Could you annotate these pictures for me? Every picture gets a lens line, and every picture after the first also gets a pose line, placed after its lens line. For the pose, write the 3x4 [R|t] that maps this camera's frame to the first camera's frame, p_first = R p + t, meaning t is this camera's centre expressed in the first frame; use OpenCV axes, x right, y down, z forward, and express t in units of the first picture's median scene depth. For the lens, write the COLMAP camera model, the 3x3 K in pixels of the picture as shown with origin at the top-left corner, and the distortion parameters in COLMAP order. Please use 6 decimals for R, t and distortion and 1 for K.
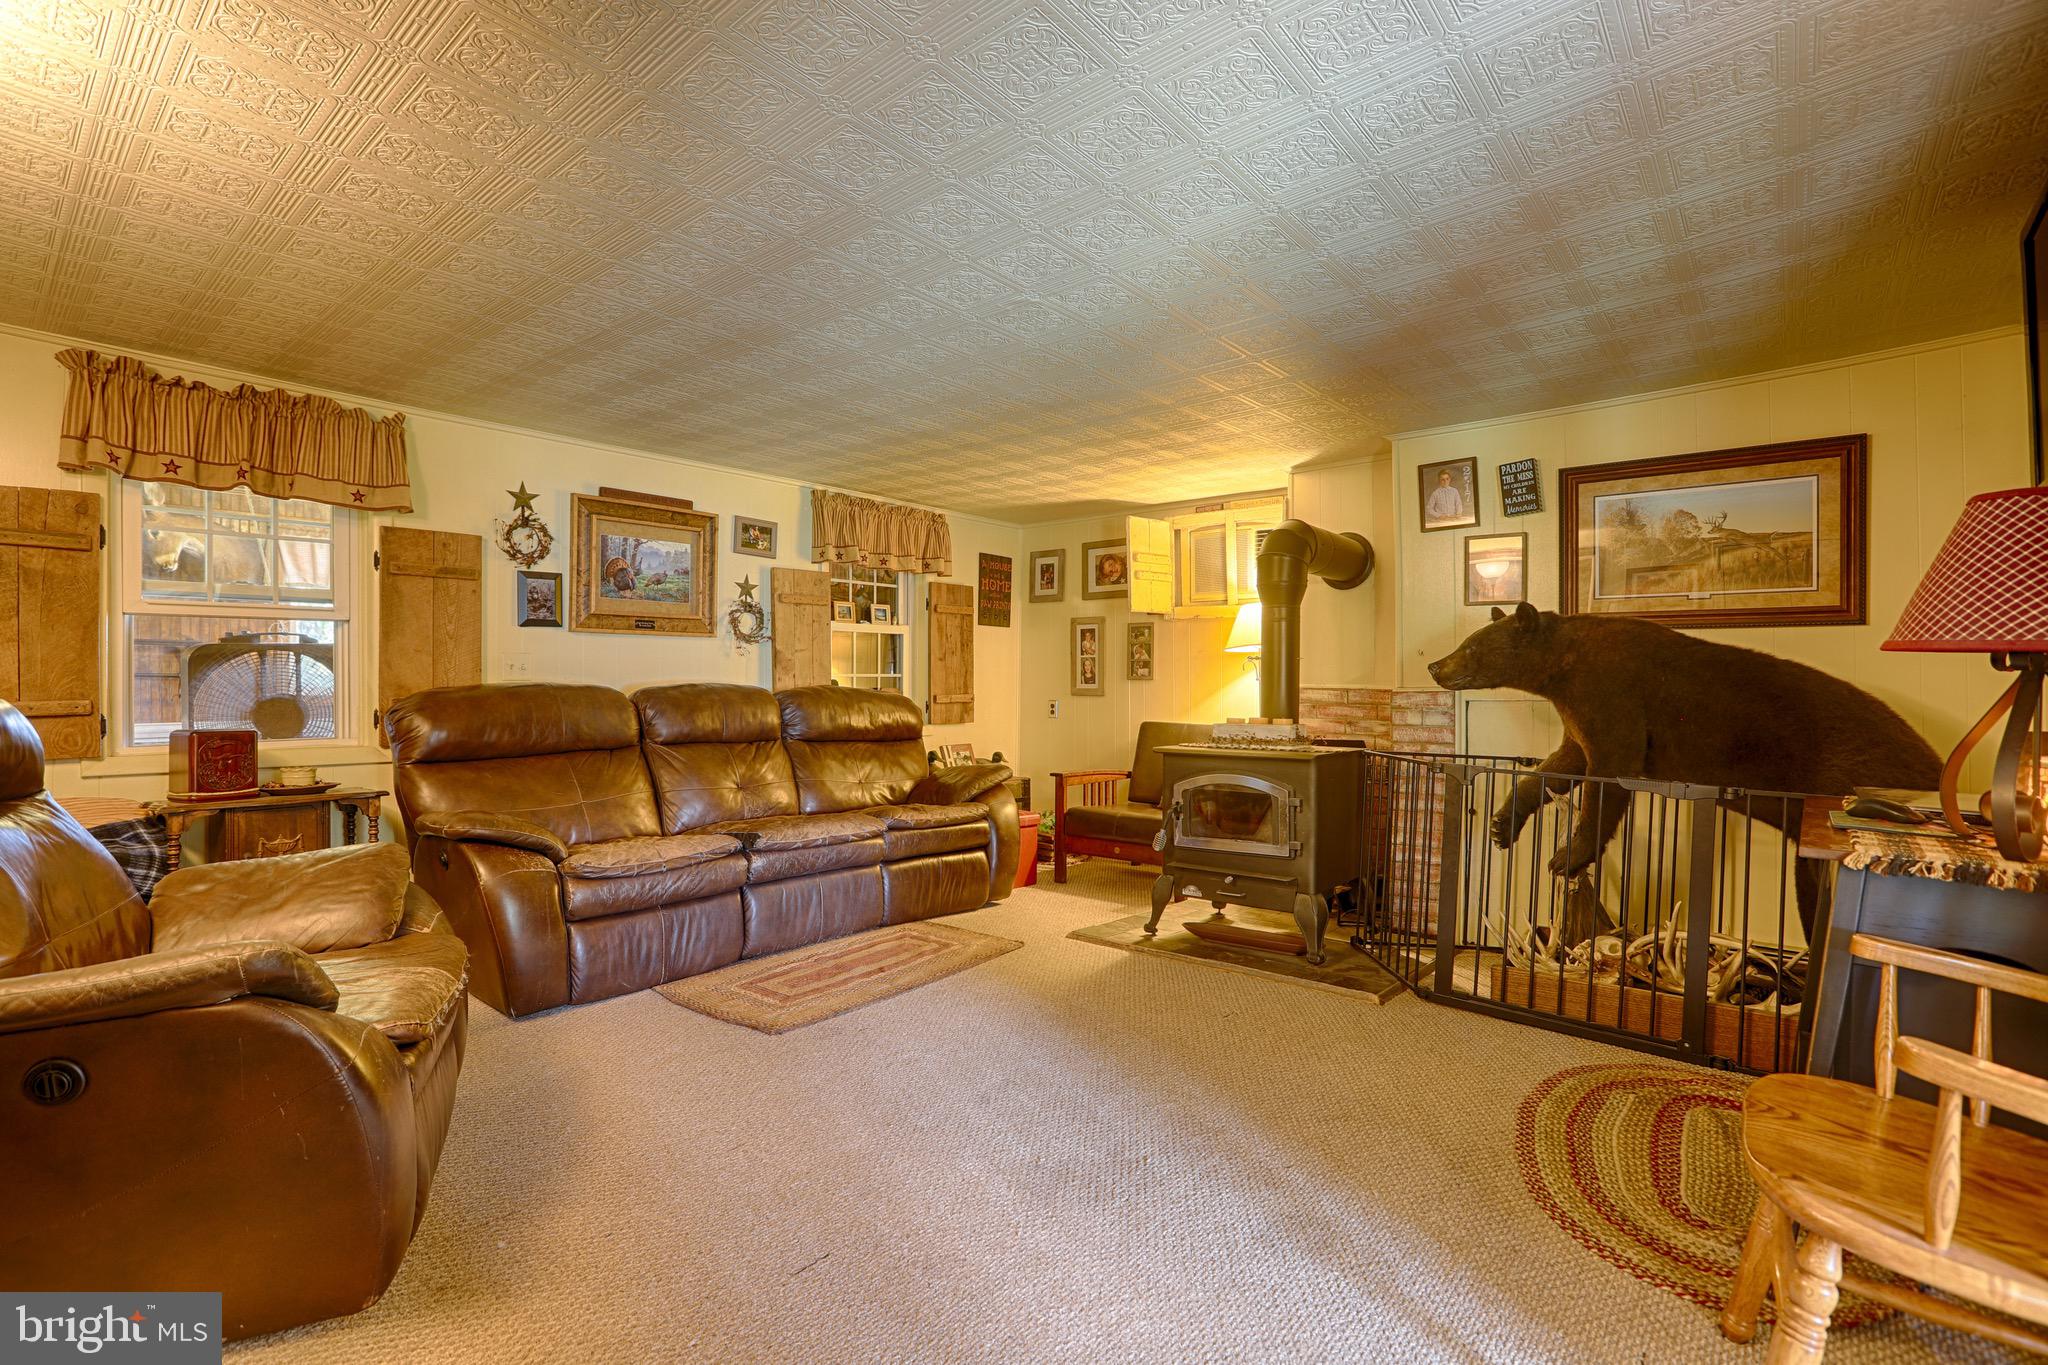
lens RADIAL K [[930.4, 0, 1020.9], [0, 930.4, 689.1], [0, 0, 1]] dist [-0.040969, 0.001323]
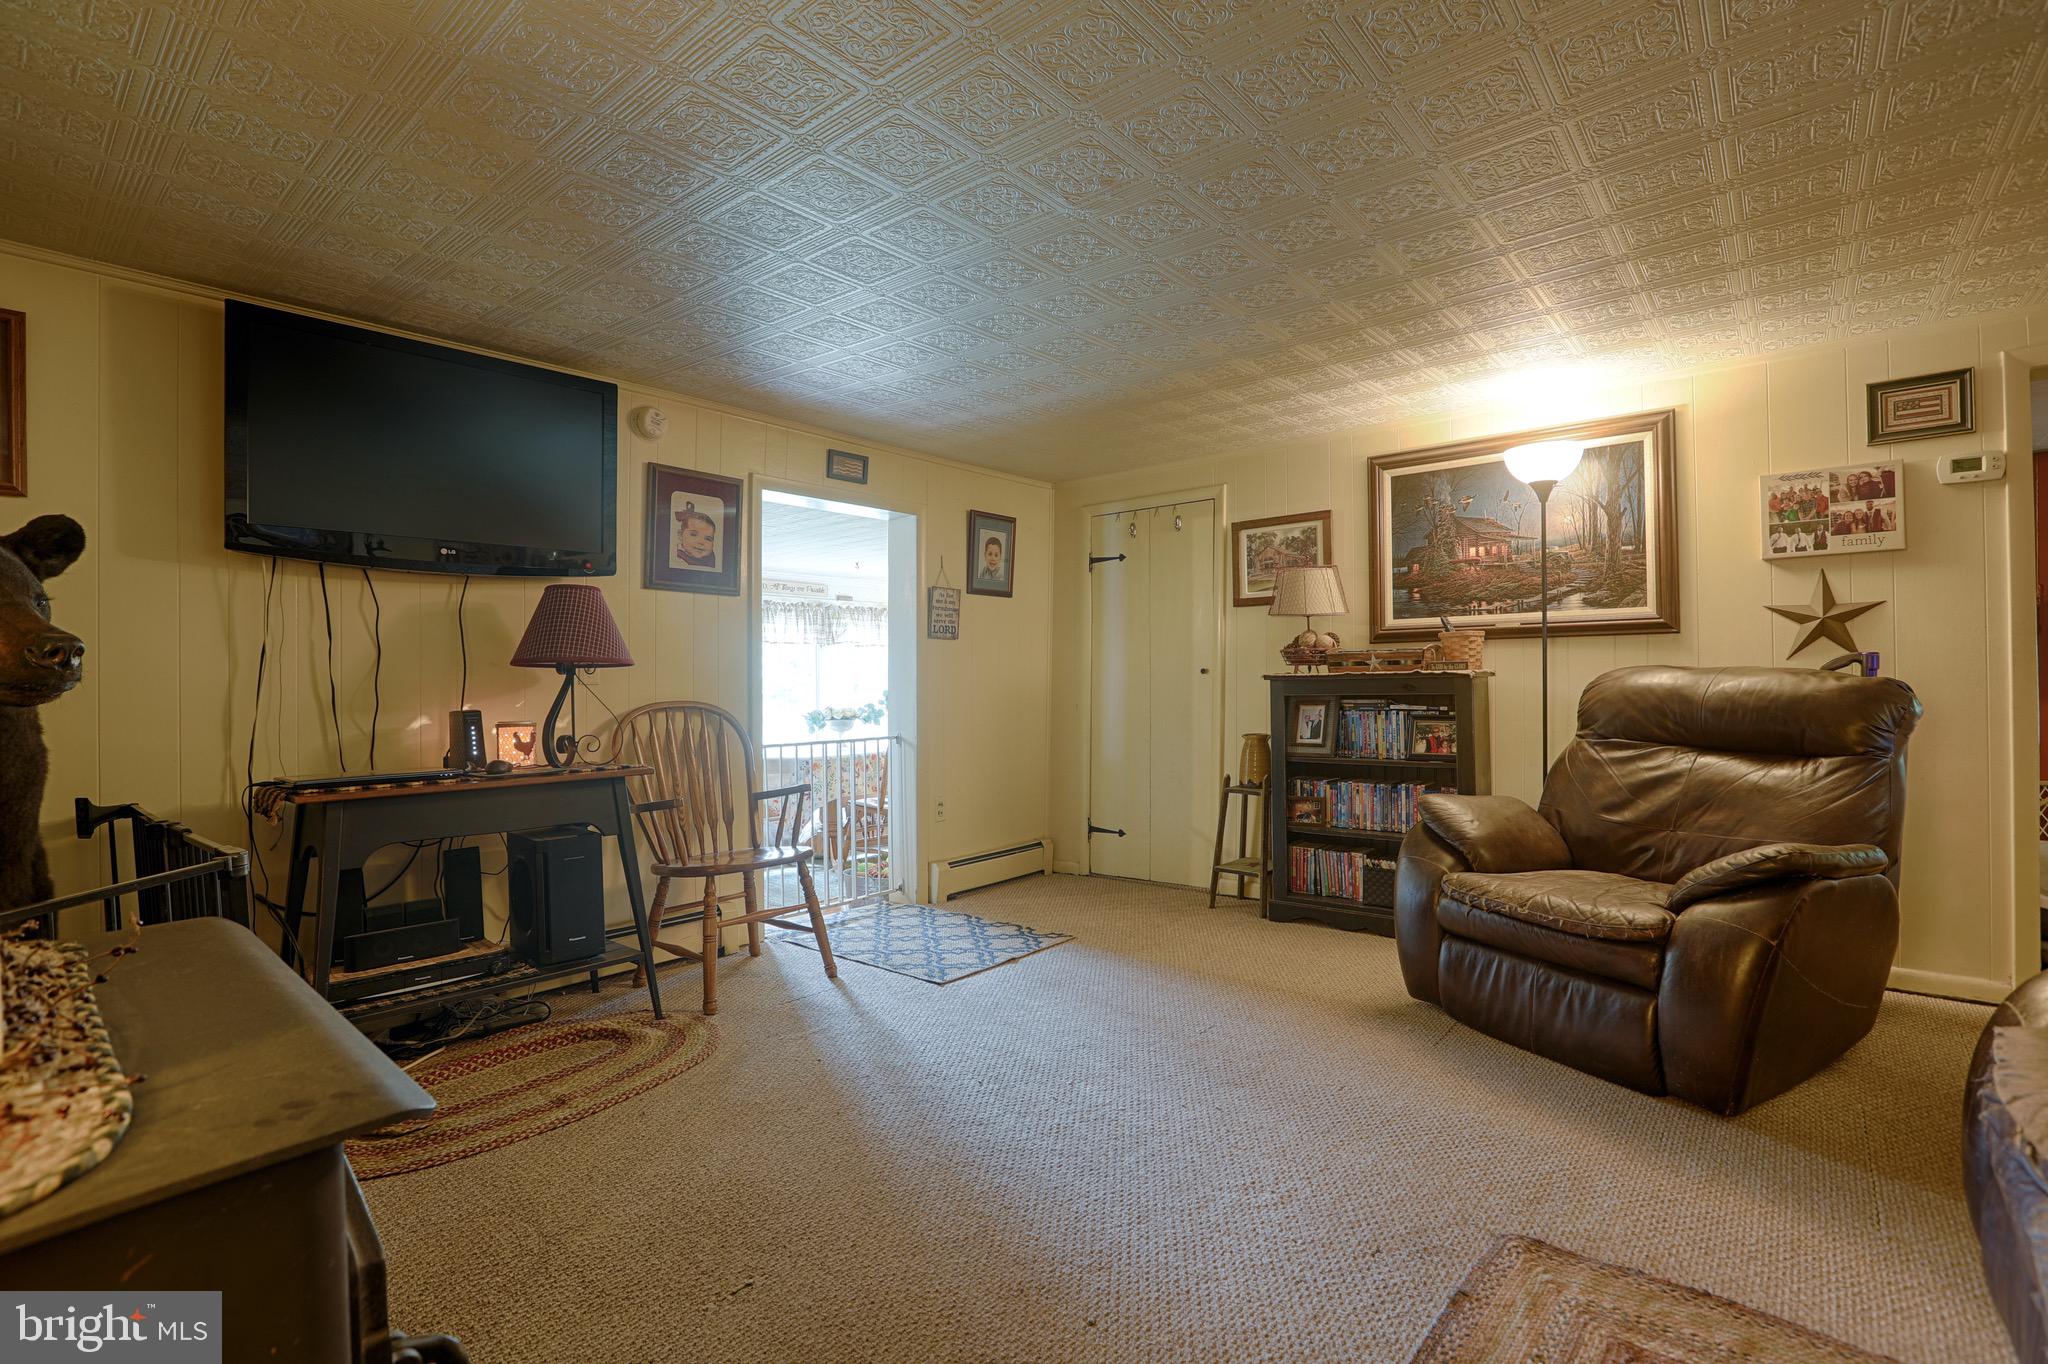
lens RADIAL K [[930.4, 0, 1032.8], [0, 930.4, 675.0], [0, 0, 1]] dist [-0.040969, 0.001323]
pose [[-0.999995, 0.001049, 0.002871, 0.028976], [0.001084, 0.999928, 0.011976, -0.012802], [-0.002859, 0.011979, -0.999924, 0.994455]]
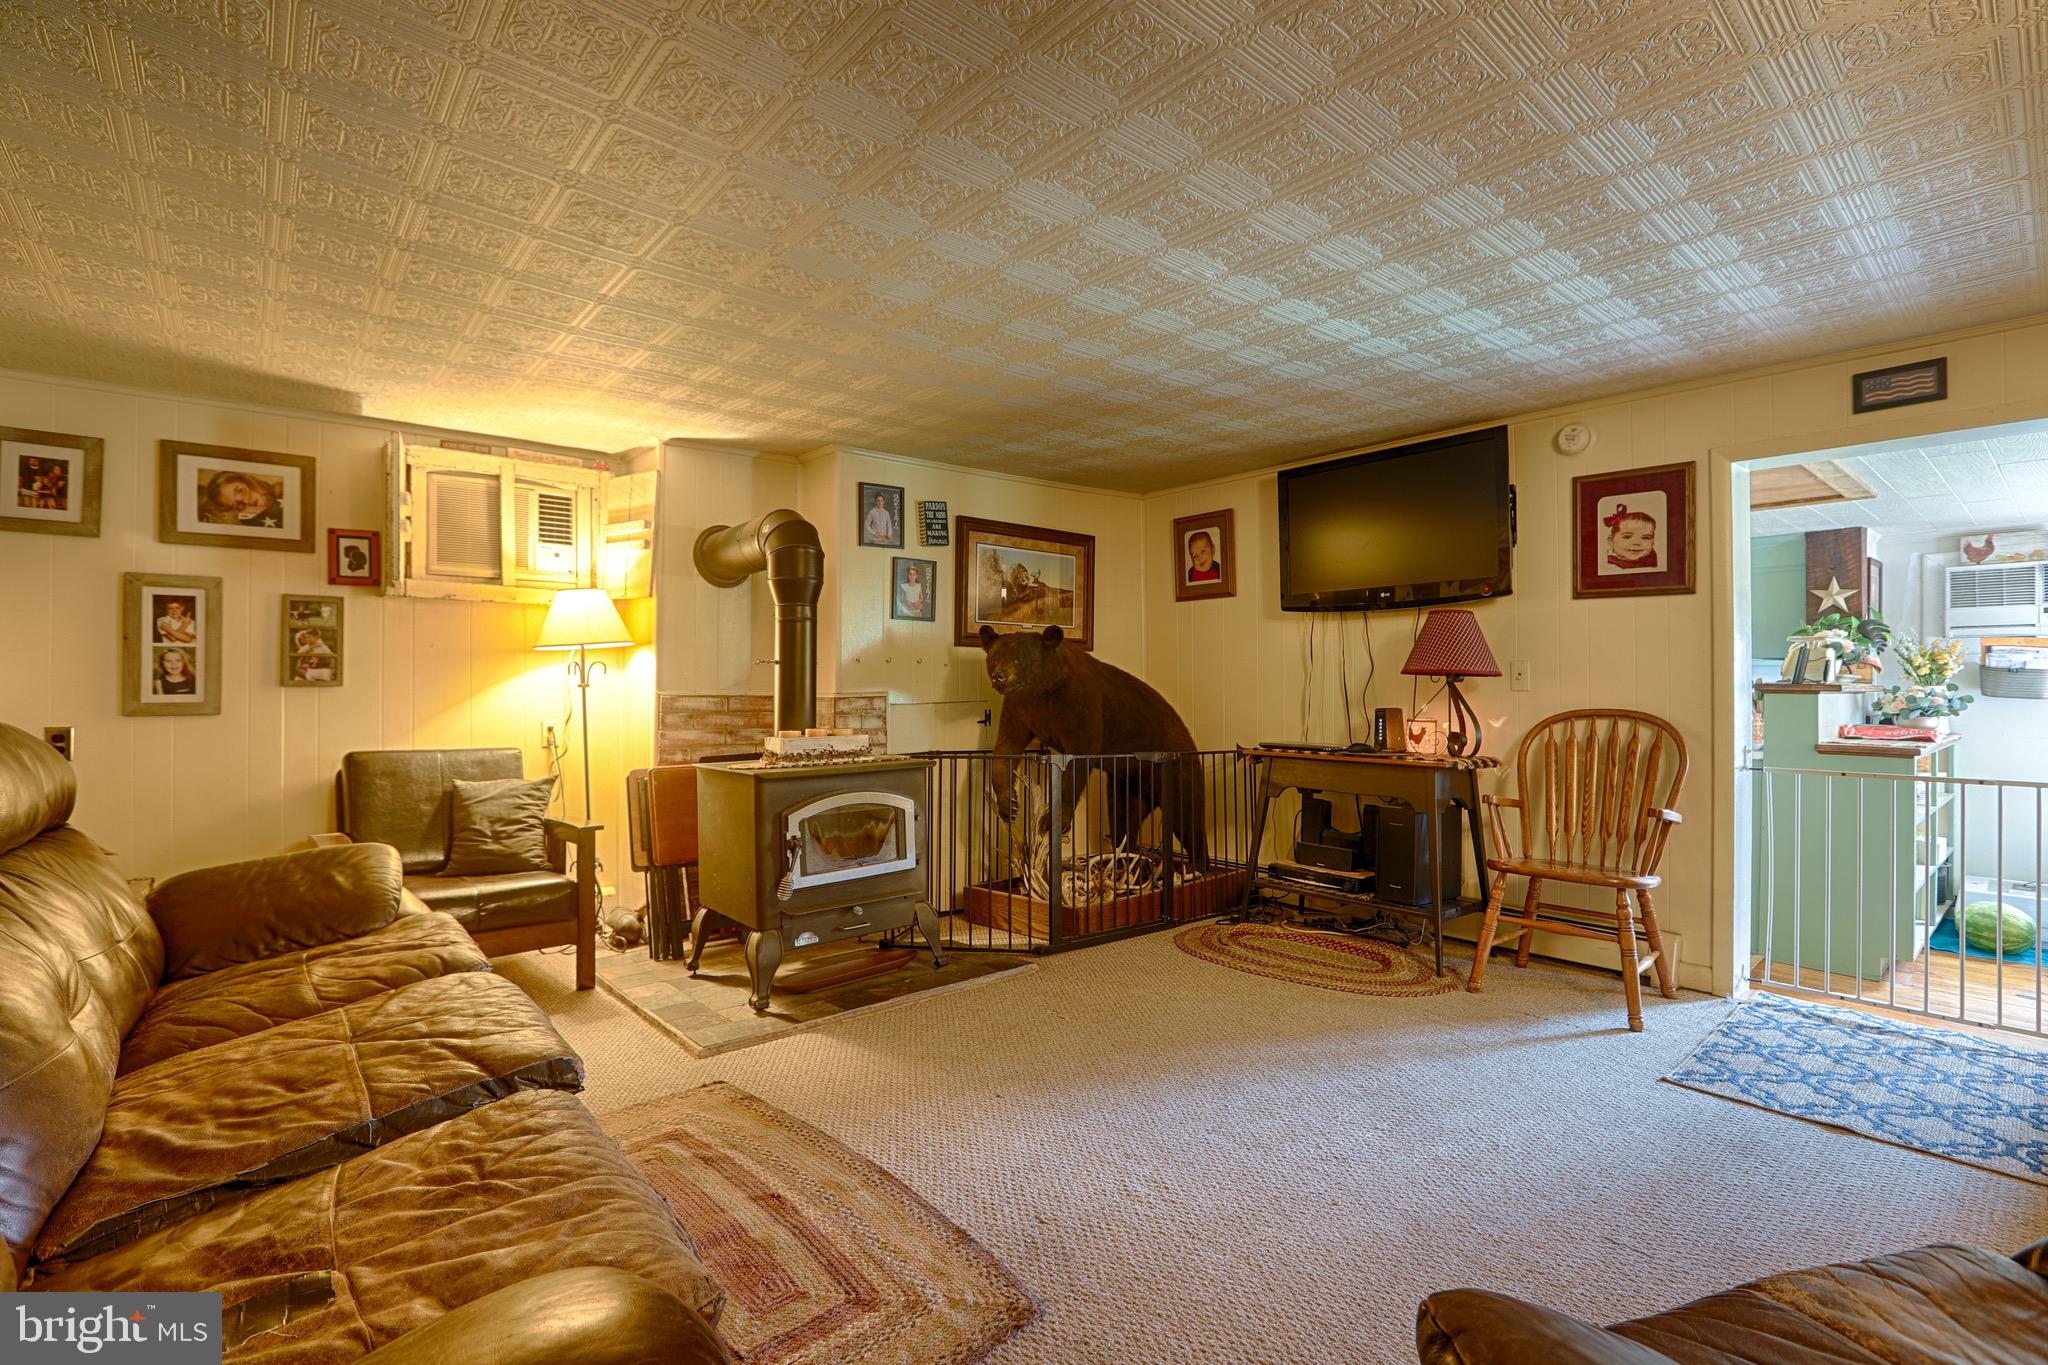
lens RADIAL K [[930.4, 0, 1030.5], [0, 930.4, 679.1], [0, 0, 1]] dist [-0.040969, 0.001323]
pose [[0.161886, 0.002593, 0.986806, -0.509773], [0.011618, 0.999922, -0.004533, -0.008865], [-0.986741, 0.012198, 0.161843, 0.558039]]
